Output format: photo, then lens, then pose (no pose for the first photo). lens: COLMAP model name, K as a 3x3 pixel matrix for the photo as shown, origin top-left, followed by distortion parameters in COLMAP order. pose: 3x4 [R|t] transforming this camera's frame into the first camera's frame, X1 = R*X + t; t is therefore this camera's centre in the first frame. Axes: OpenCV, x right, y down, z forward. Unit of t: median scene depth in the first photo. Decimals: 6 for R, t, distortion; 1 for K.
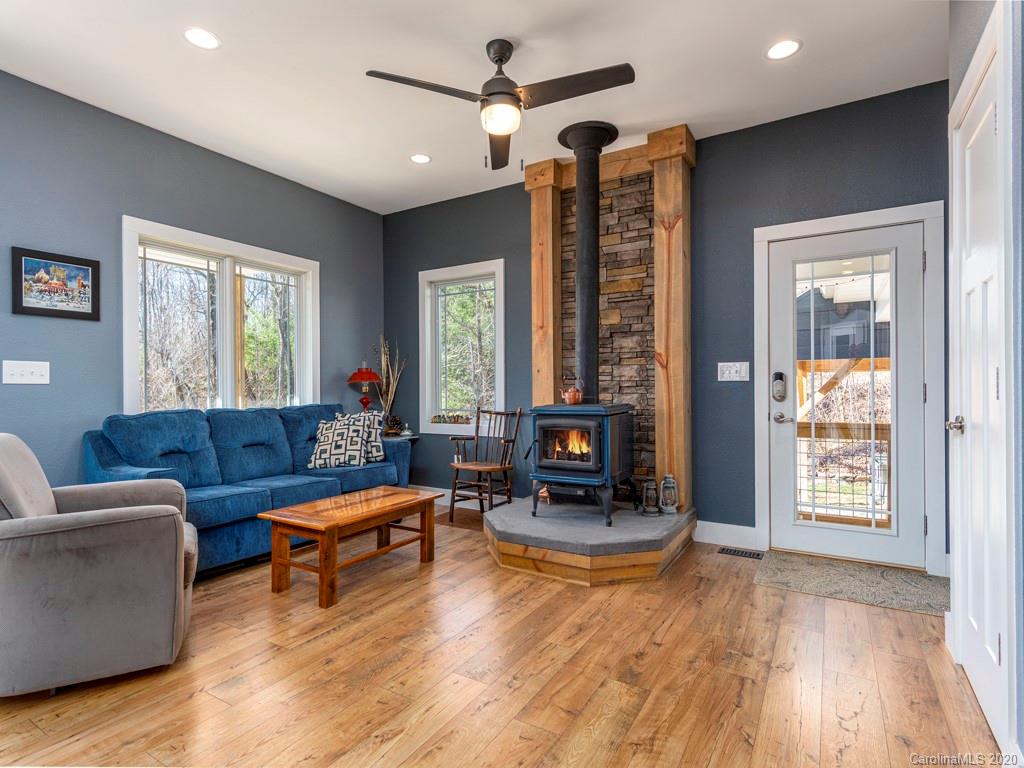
lens RADIAL K [[510.3, 0, 512.2], [0, 510.3, 390.7], [0, 0, 1]] dist [0.015007, -0.000007]
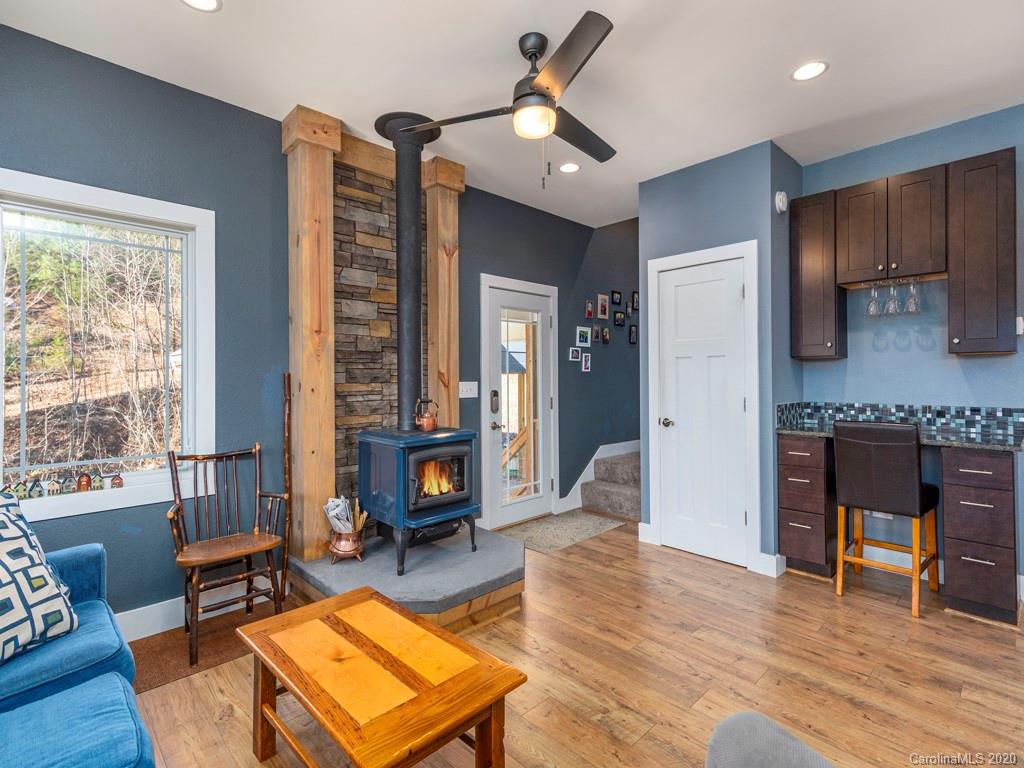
lens RADIAL K [[502.4, 0, 512.5], [0, 502.4, 379.6], [0, 0, 1]] dist [0.006504, 0.001698]
pose [[0.271236, 0.002958, 0.962508, -0.595801], [0.018255, 0.999800, -0.008216, -0.044829], [-0.962340, 0.019799, 0.271128, 0.546294]]
